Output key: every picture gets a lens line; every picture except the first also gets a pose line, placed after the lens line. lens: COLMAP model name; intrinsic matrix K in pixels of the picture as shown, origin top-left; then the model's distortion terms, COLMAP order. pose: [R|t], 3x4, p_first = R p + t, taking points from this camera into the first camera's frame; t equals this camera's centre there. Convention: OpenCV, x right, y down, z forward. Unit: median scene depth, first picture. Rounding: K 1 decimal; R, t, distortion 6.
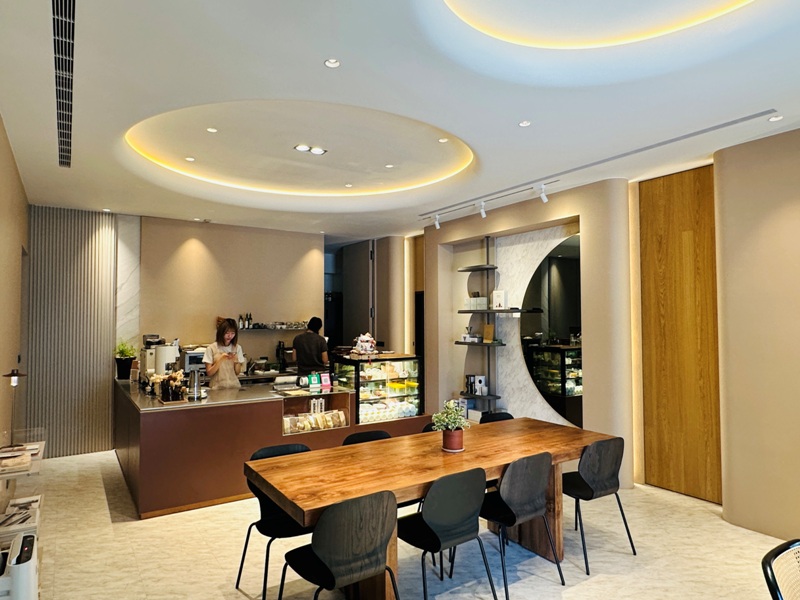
lens RADIAL K [[502.9, 0, 399.1], [0, 502.9, 294.8], [0, 0, 1]] dist [-0.004613, 0.002254]
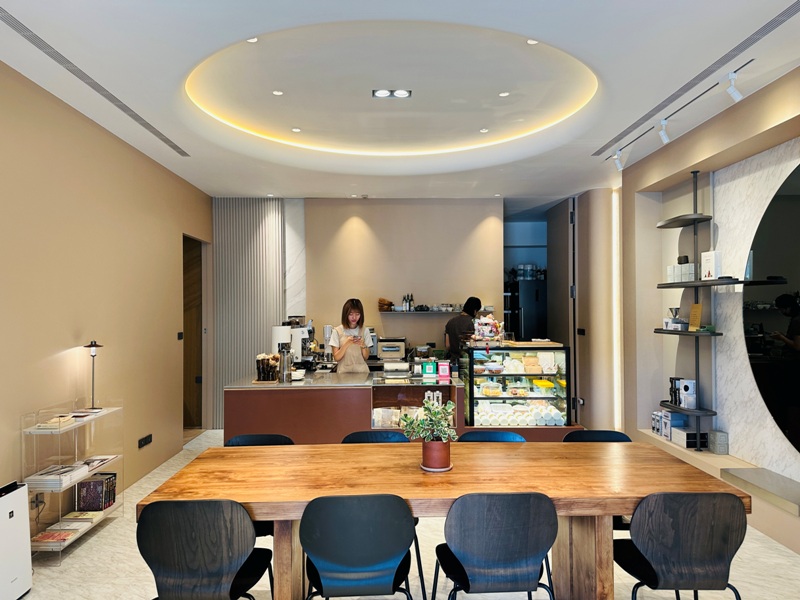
lens RADIAL K [[562.4, 0, 401.0], [0, 562.4, 303.9], [0, 0, 1]] dist [0.055272, -0.022364]
pose [[0.842292, -0.007024, -0.538976, 0.280093], [0.030330, 0.998948, 0.034381, 0.023128], [0.538168, -0.045306, 0.841619, 0.163637]]
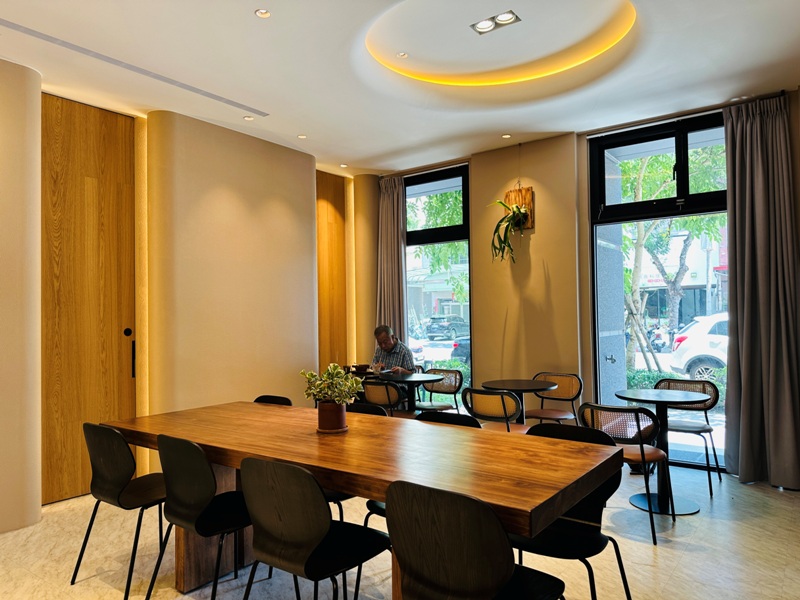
lens RADIAL K [[562.4, 0, 399.1], [0, 562.4, 297.1], [0, 0, 1]] dist [0.055272, -0.022364]
pose [[-0.336785, 0.040145, 0.940725, -0.387630], [-0.027624, 0.998239, -0.052489, 0.085856], [-0.941176, -0.043664, -0.335083, 0.657381]]
